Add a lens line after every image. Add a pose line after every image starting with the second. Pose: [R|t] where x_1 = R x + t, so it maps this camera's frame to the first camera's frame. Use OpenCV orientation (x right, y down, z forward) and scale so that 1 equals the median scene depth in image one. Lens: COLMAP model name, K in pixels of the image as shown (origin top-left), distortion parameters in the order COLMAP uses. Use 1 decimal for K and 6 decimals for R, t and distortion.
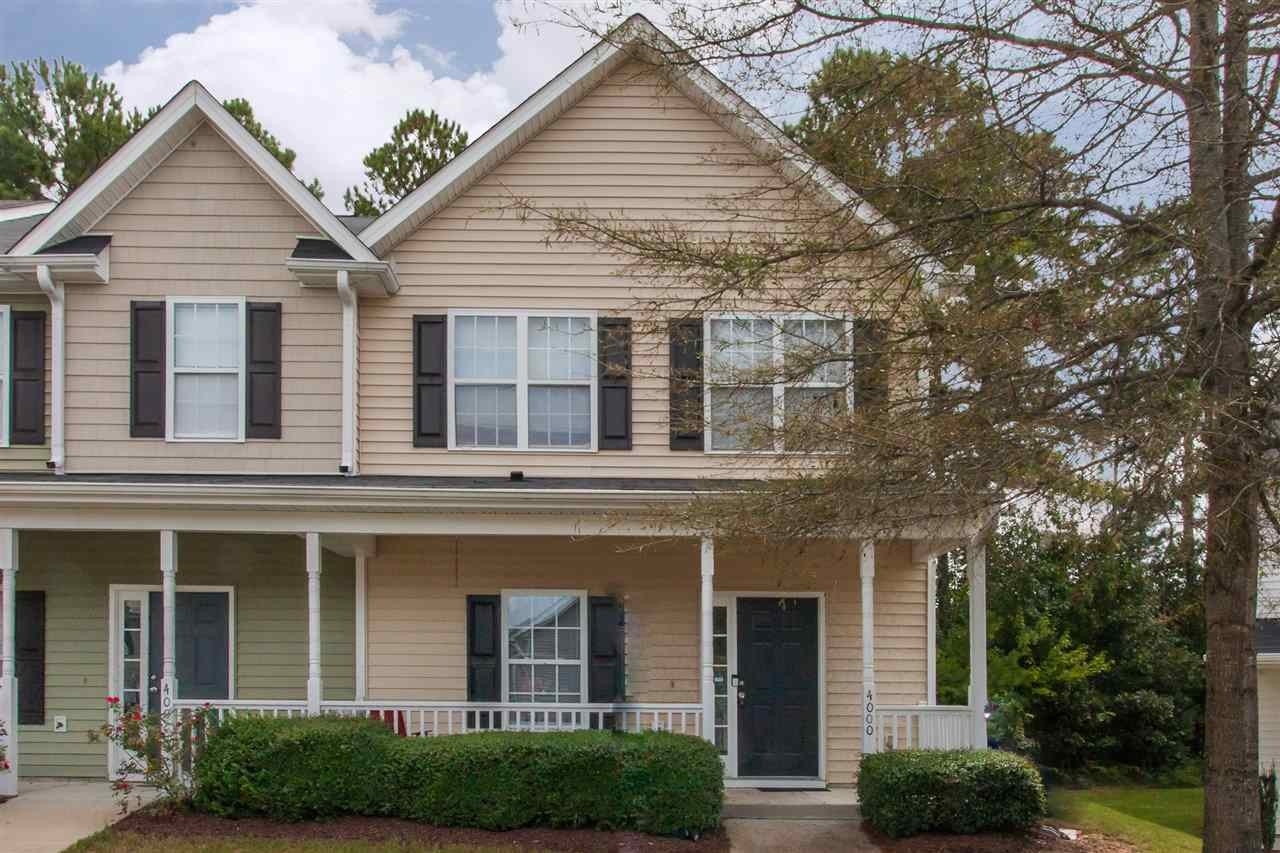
lens RADIAL K [[648.1, 0, 637.8], [0, 648.1, 419.7], [0, 0, 1]] dist [0.004011, 0.000889]
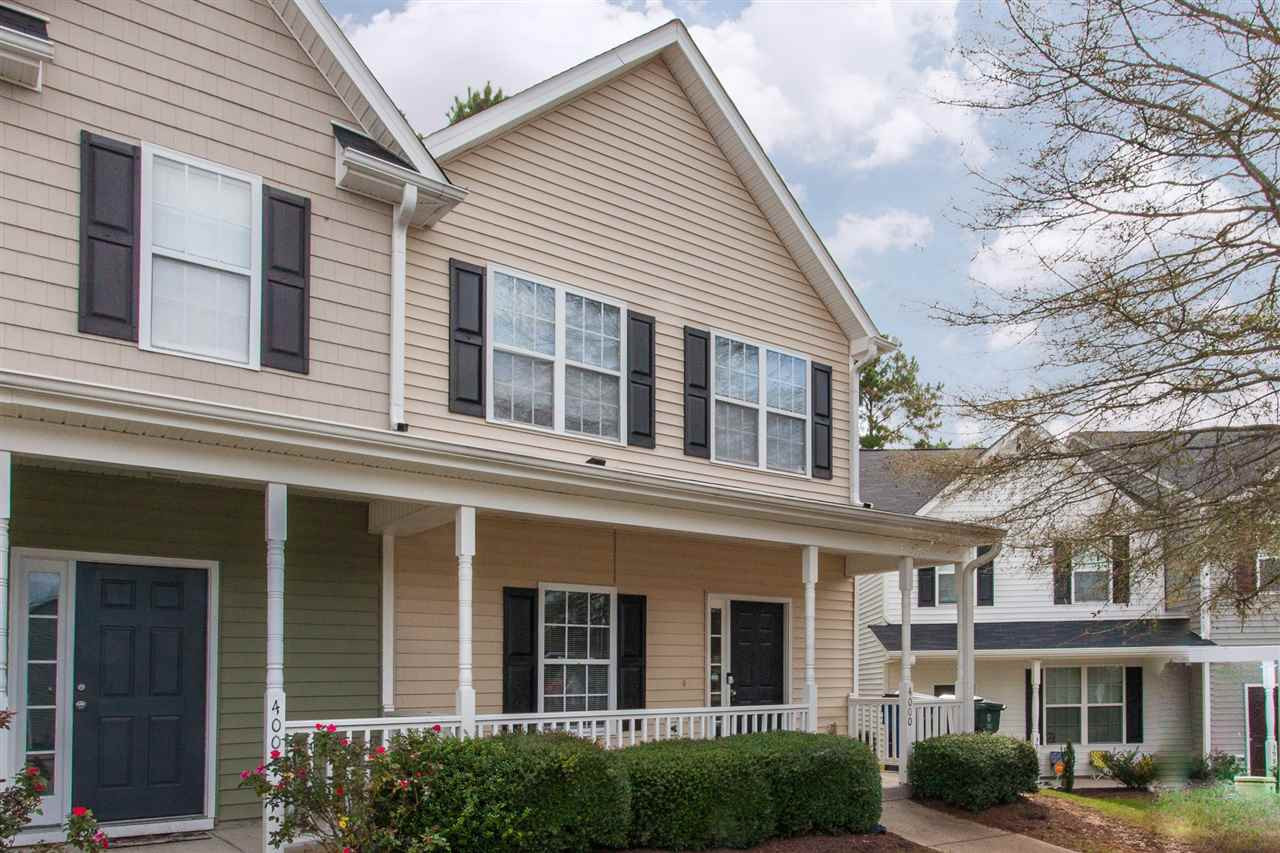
lens RADIAL K [[619.3, 0, 640.0], [0, 619.3, 426.5], [0, 0, 1]] dist [0.003736, 0.000433]
pose [[0.894207, 0.156704, 0.419329, -0.485452], [-0.161406, 0.986584, -0.024496, 0.043134], [-0.417542, -0.045778, 0.907504, 0.158508]]
